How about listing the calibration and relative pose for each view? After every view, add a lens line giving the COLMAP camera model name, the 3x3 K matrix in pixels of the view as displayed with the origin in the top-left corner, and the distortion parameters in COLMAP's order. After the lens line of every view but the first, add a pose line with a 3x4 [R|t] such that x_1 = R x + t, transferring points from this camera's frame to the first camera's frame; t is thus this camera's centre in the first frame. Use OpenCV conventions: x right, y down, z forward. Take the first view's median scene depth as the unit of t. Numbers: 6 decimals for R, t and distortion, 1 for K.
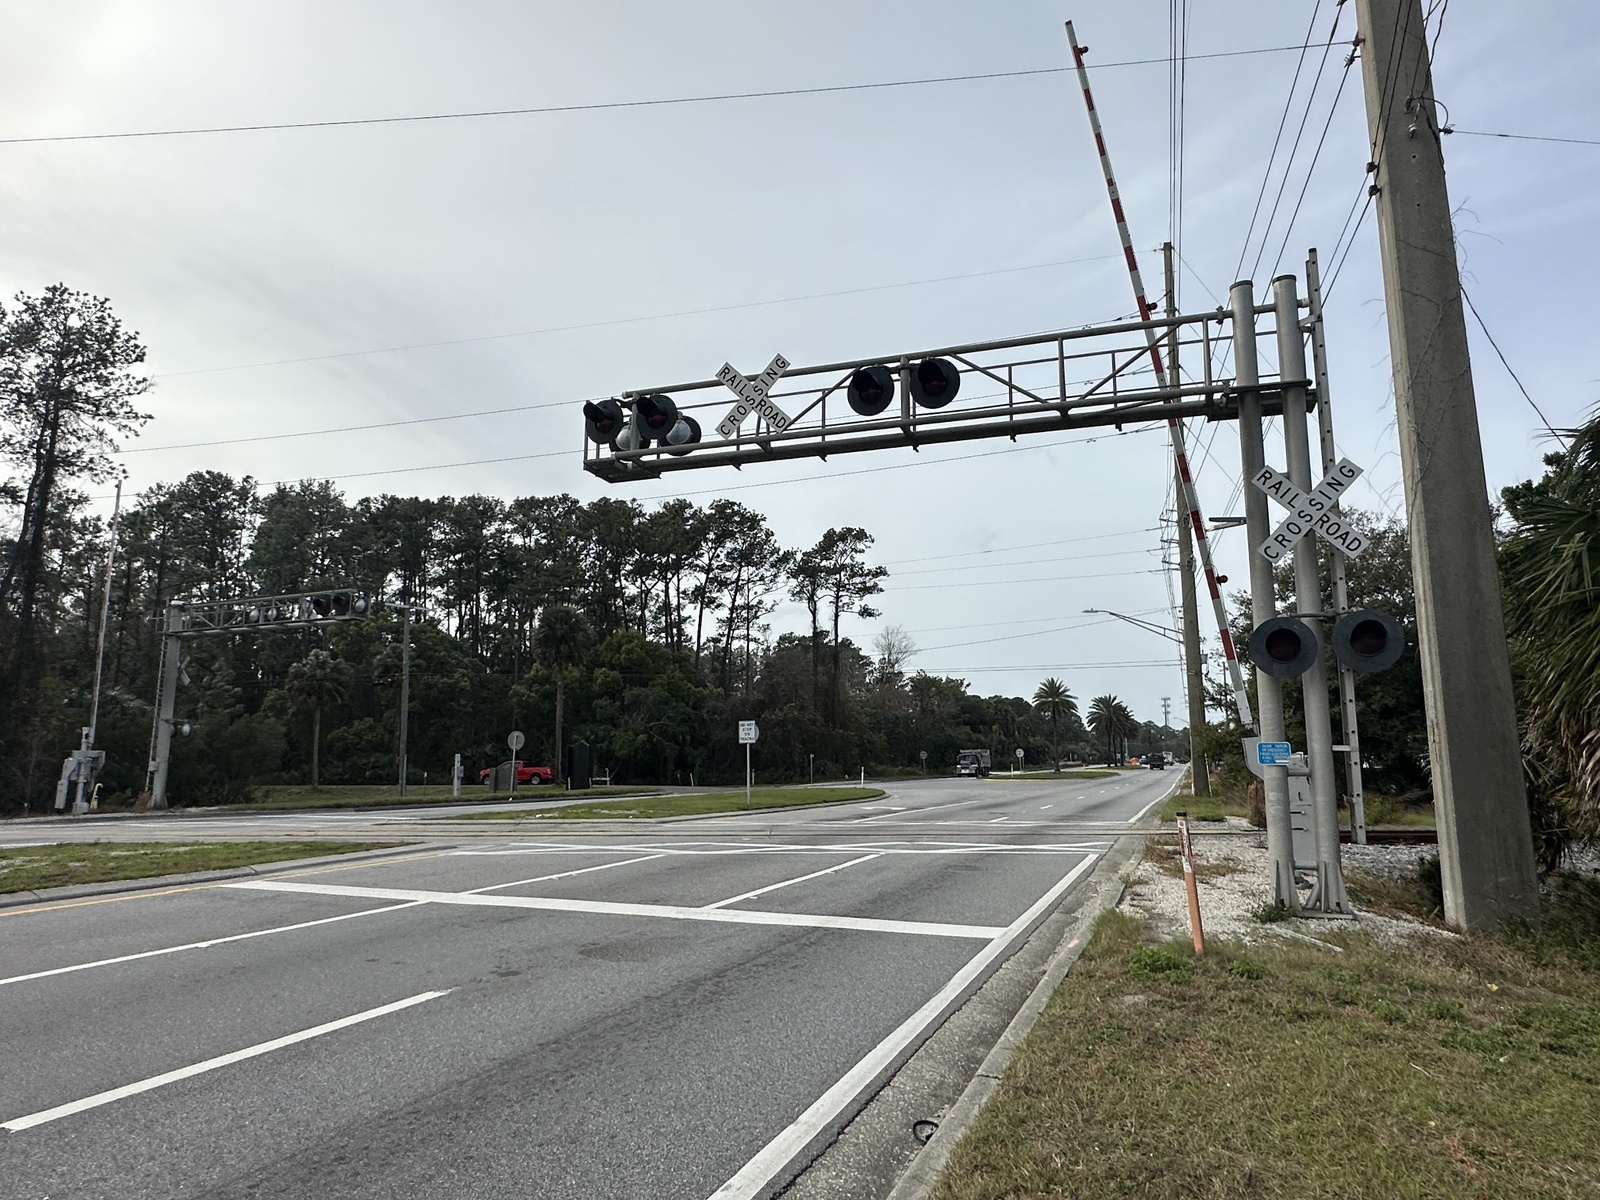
lens RADIAL K [[973.6, 0, 796.8], [0, 973.6, 600.7], [0, 0, 1]] dist [-0.021386, -0.000390]
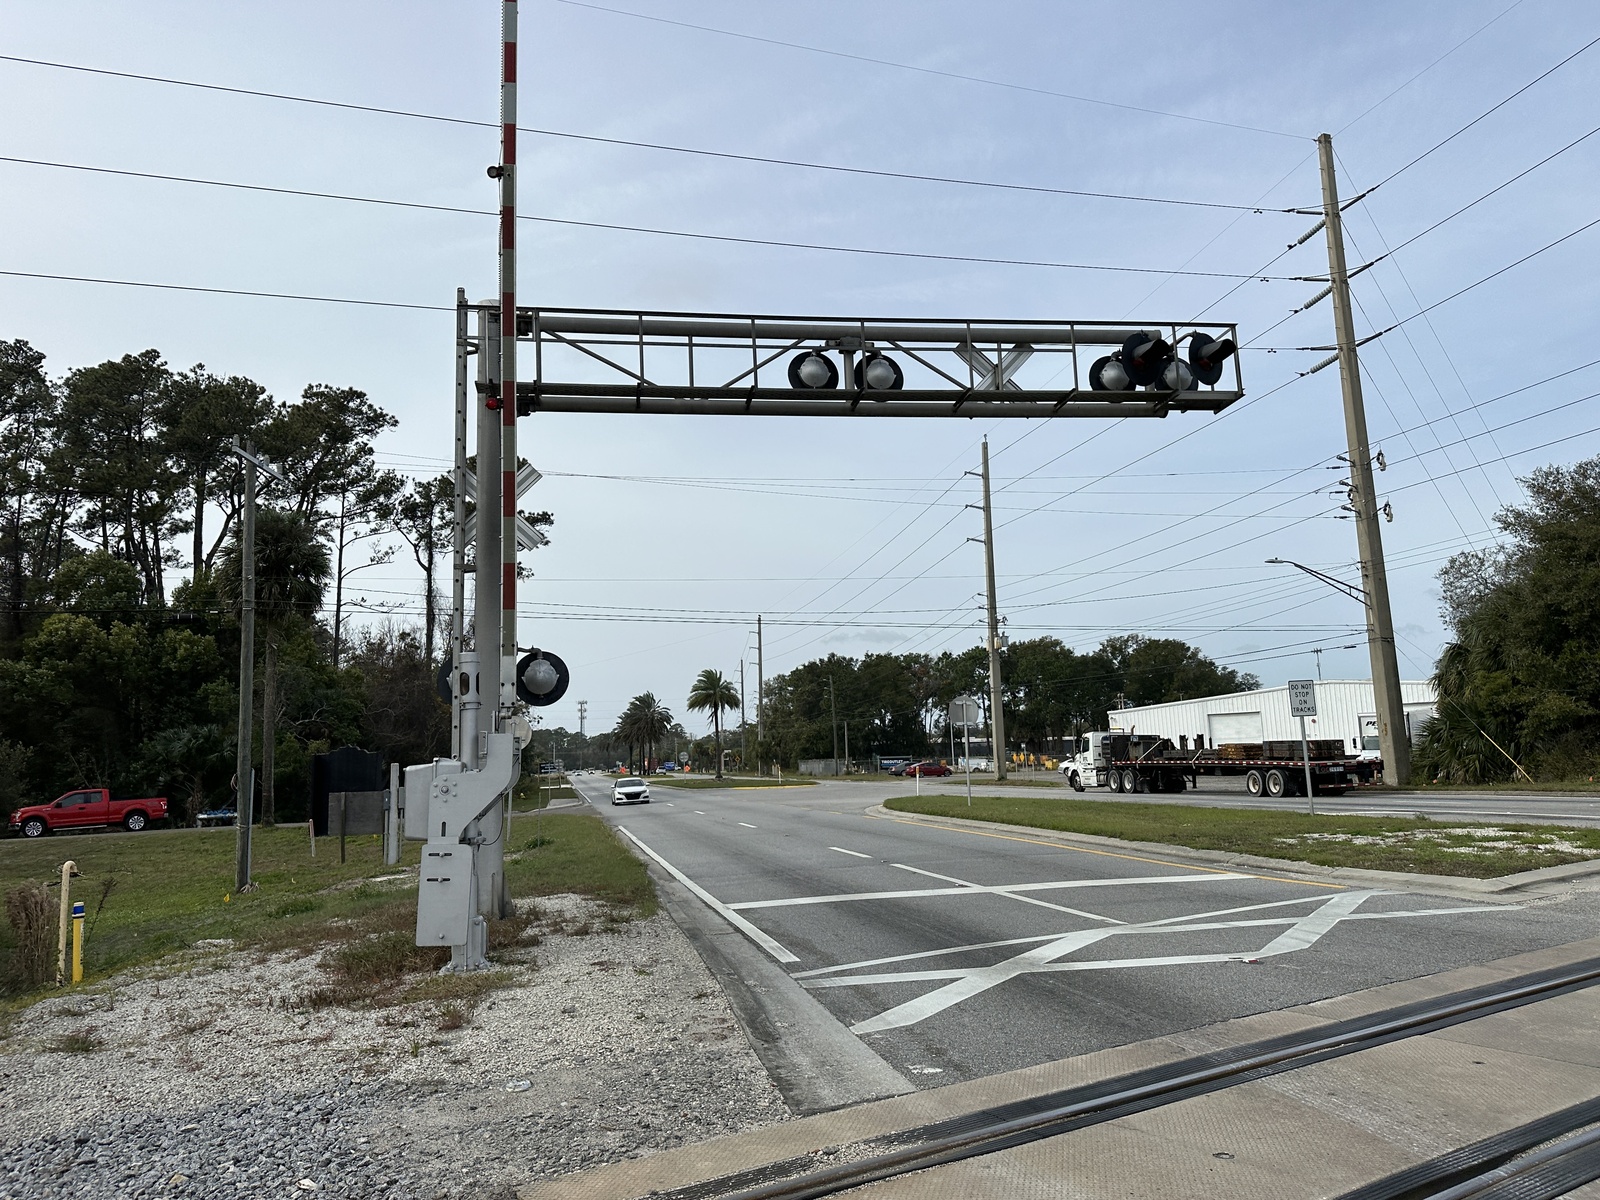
lens RADIAL K [[1111.2, 0, 799.2], [0, 1111.2, 603.6], [0, 0, 1]] dist [-0.012909, 0.003499]
pose [[0.830816, 0.049624, 0.554330, -0.245217], [-0.055355, 0.998446, -0.006417, 0.033718], [-0.553787, -0.025354, 0.832272, 0.209843]]
